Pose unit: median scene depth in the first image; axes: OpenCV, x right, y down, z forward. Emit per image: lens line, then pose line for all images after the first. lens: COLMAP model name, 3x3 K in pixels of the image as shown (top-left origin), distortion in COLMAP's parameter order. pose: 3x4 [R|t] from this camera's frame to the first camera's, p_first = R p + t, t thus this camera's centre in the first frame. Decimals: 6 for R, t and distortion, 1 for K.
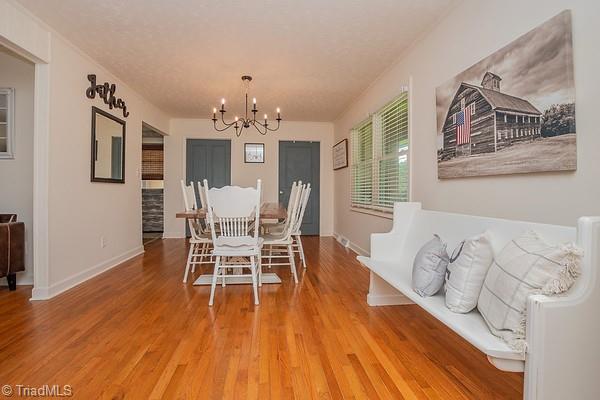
lens RADIAL K [[273.4, 0, 296.4], [0, 273.4, 190.4], [0, 0, 1]] dist [-0.025441, 0.002212]
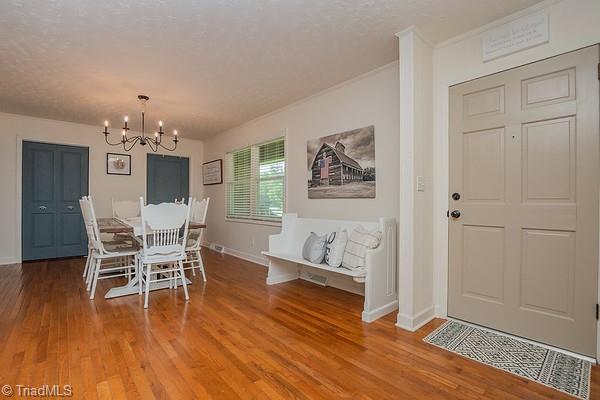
lens RADIAL K [[273.4, 0, 296.3], [0, 273.4, 200.7], [0, 0, 1]] dist [-0.025441, 0.002212]
pose [[0.826248, 0.003623, 0.563295, -0.427594], [-0.001364, 0.999989, -0.004431, -0.019352], [-0.563305, 0.002893, 0.826244, -0.282900]]
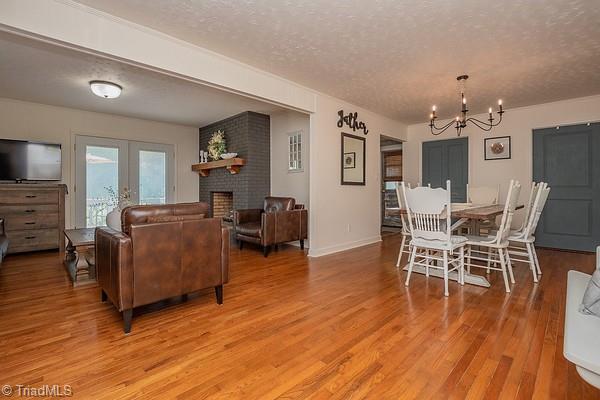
lens RADIAL K [[273.4, 0, 291.8], [0, 273.4, 192.1], [0, 0, 1]] dist [-0.025441, 0.002212]
pose [[0.611024, 0.003009, -0.791606, 0.332457], [0.001691, 0.999986, 0.005106, -0.001329], [0.791610, -0.004458, 0.611010, -0.146965]]
